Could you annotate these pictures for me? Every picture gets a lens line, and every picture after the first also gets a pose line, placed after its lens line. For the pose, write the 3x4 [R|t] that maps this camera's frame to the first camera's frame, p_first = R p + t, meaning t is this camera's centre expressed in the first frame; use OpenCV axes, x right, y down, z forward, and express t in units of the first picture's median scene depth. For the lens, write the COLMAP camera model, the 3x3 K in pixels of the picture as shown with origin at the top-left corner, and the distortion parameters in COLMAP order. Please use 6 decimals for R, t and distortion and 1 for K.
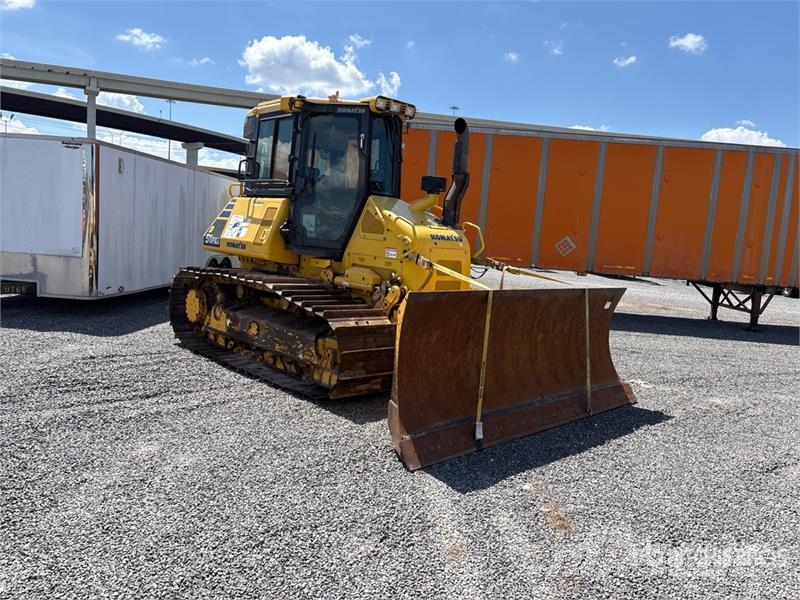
lens RADIAL K [[606.5, 0, 404.0], [0, 606.5, 297.4], [0, 0, 1]] dist [0.043379, -0.055425]
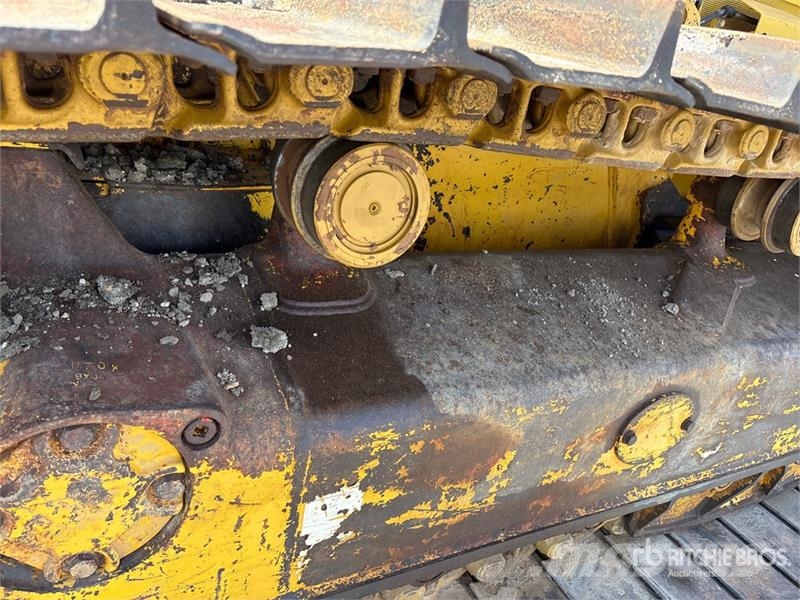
lens RADIAL K [[606.5, 0, 396.3], [0, 606.5, 305.2], [0, 0, 1]] dist [0.043379, -0.055425]
pose [[0.283712, -0.431575, 0.856300, -0.373123], [-0.057509, 0.883729, 0.464453, -0.044236], [-0.957184, -0.181016, 0.225905, 1.000758]]
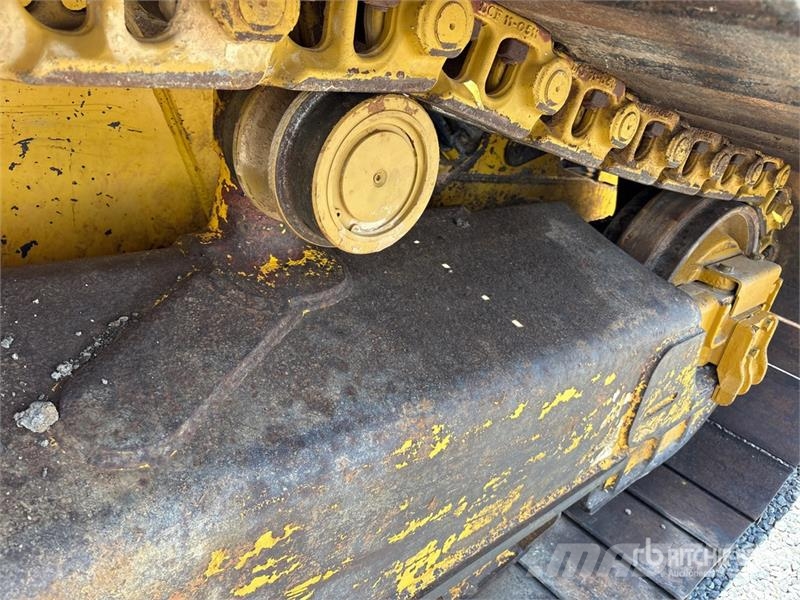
lens RADIAL K [[606.5, 0, 396.5], [0, 606.5, 298.0], [0, 0, 1]] dist [0.043379, -0.055425]
pose [[0.050153, -0.494046, 0.867988, -0.262943], [-0.063000, 0.865786, 0.496433, -0.019883], [-0.996753, -0.079581, 0.012297, 0.926172]]
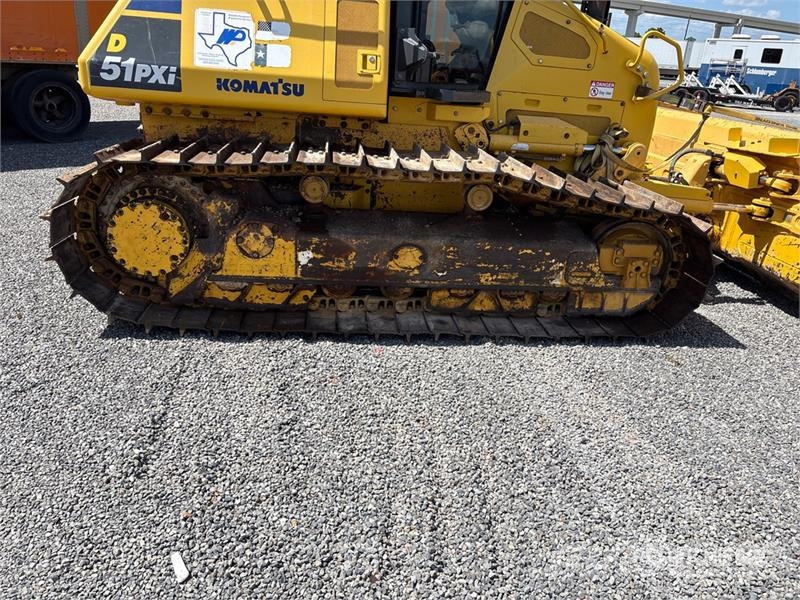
lens RADIAL K [[606.5, 0, 400.8], [0, 606.5, 304.6], [0, 0, 1]] dist [0.043379, -0.055425]
pose [[0.606752, -0.330906, 0.722740, -0.626925], [0.056760, 0.924946, 0.375836, -0.106515], [-0.792862, -0.187017, 0.579995, 0.667668]]
